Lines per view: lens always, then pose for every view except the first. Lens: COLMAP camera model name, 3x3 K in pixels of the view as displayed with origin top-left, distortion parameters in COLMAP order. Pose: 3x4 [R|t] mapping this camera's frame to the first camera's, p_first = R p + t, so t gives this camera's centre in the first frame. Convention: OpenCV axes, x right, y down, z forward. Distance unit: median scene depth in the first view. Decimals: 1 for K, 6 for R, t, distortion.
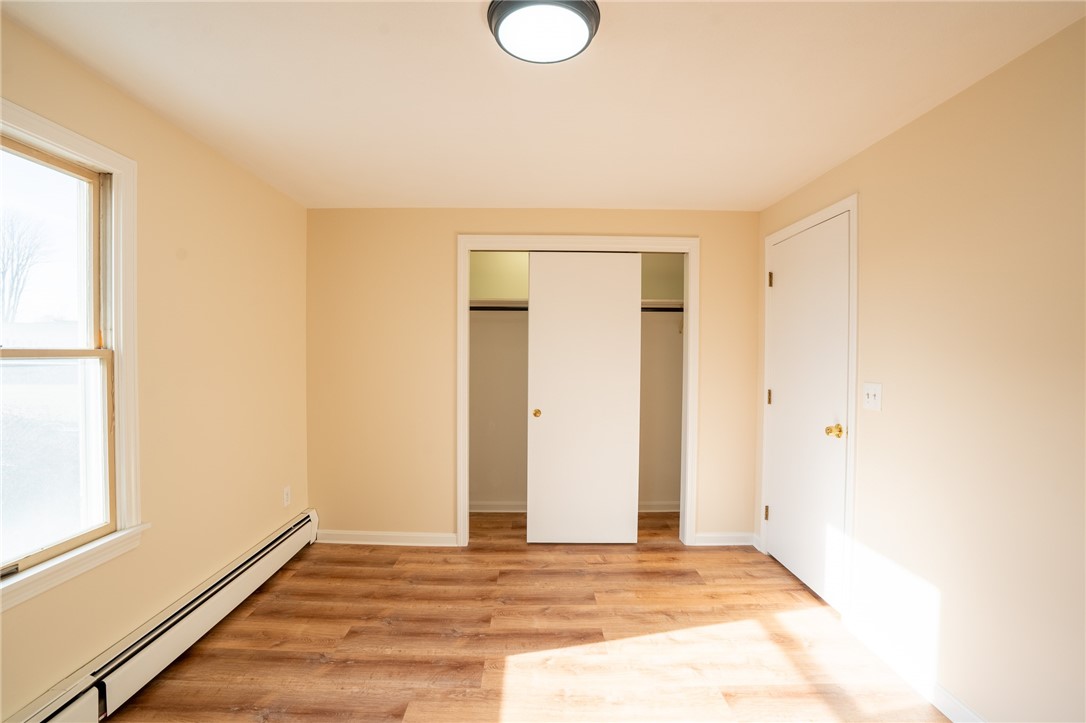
lens RADIAL K [[496.7, 0, 534.8], [0, 496.7, 361.0], [0, 0, 1]] dist [-0.065844, 0.022336]
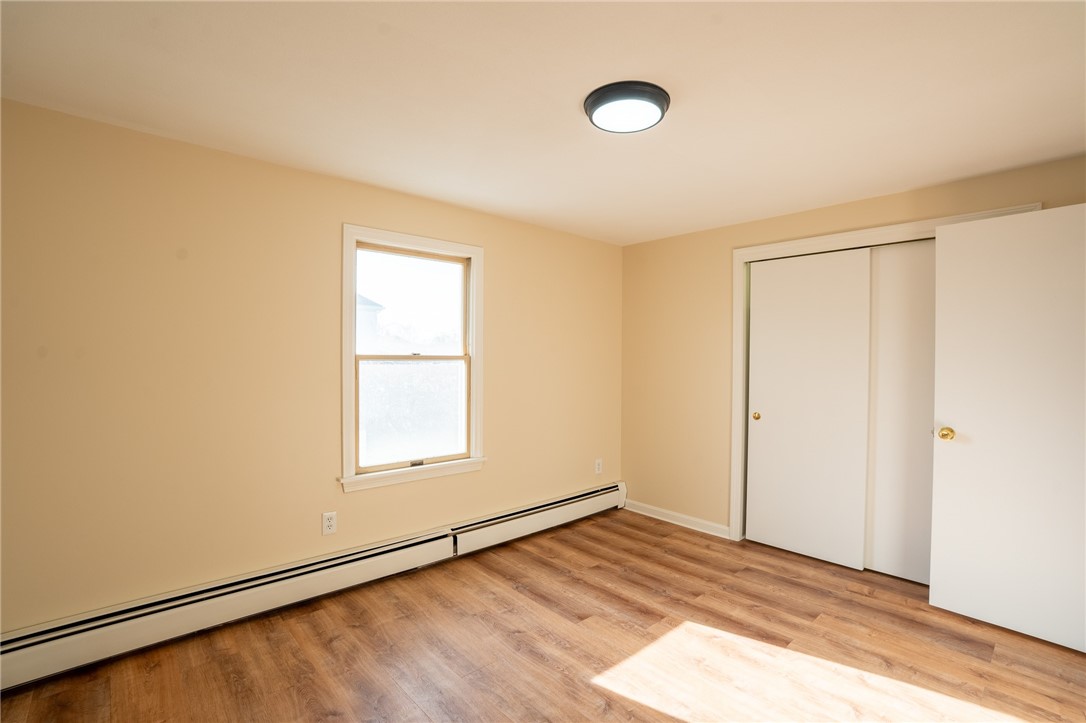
lens RADIAL K [[496.7, 0, 543.5], [0, 496.7, 360.8], [0, 0, 1]] dist [-0.065844, 0.022336]
pose [[0.670179, 0.004498, -0.742186, 0.495286], [-0.015956, 0.999838, -0.008348, 0.004214], [0.742028, 0.017437, 0.670142, -0.029559]]
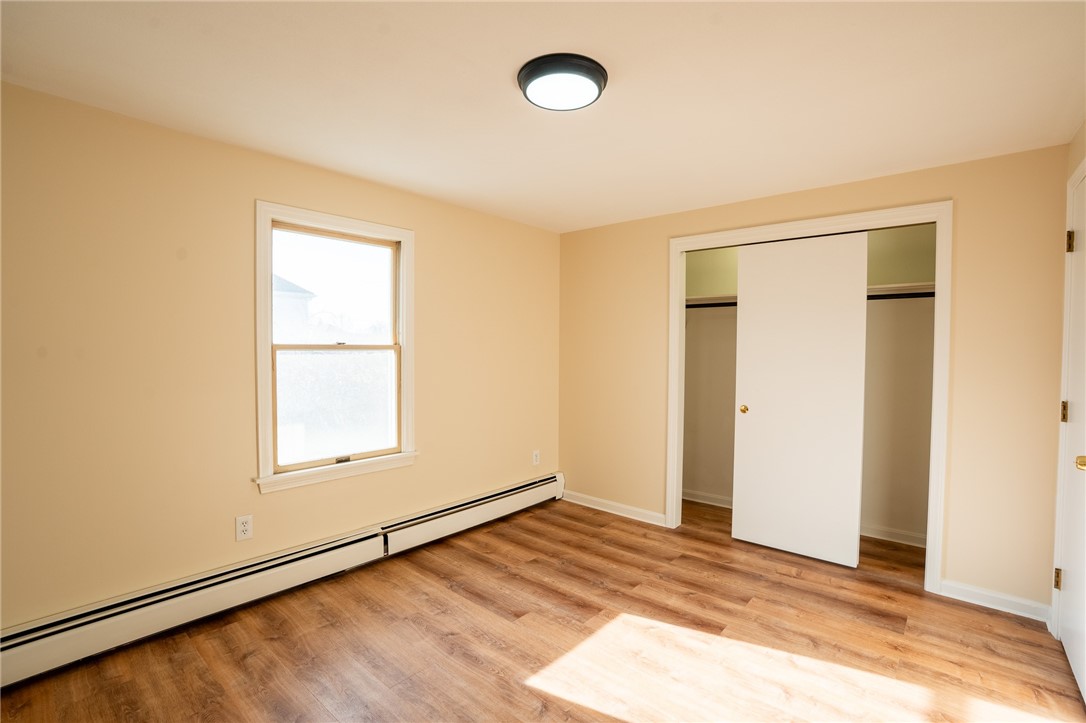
lens RADIAL K [[496.7, 0, 542.3], [0, 496.7, 360.4], [0, 0, 1]] dist [-0.065844, 0.022336]
pose [[0.752788, 0.017074, -0.658041, 0.474074], [-0.013554, 0.999854, 0.010437, 0.003538], [0.658123, 0.001063, 0.752910, 0.008307]]
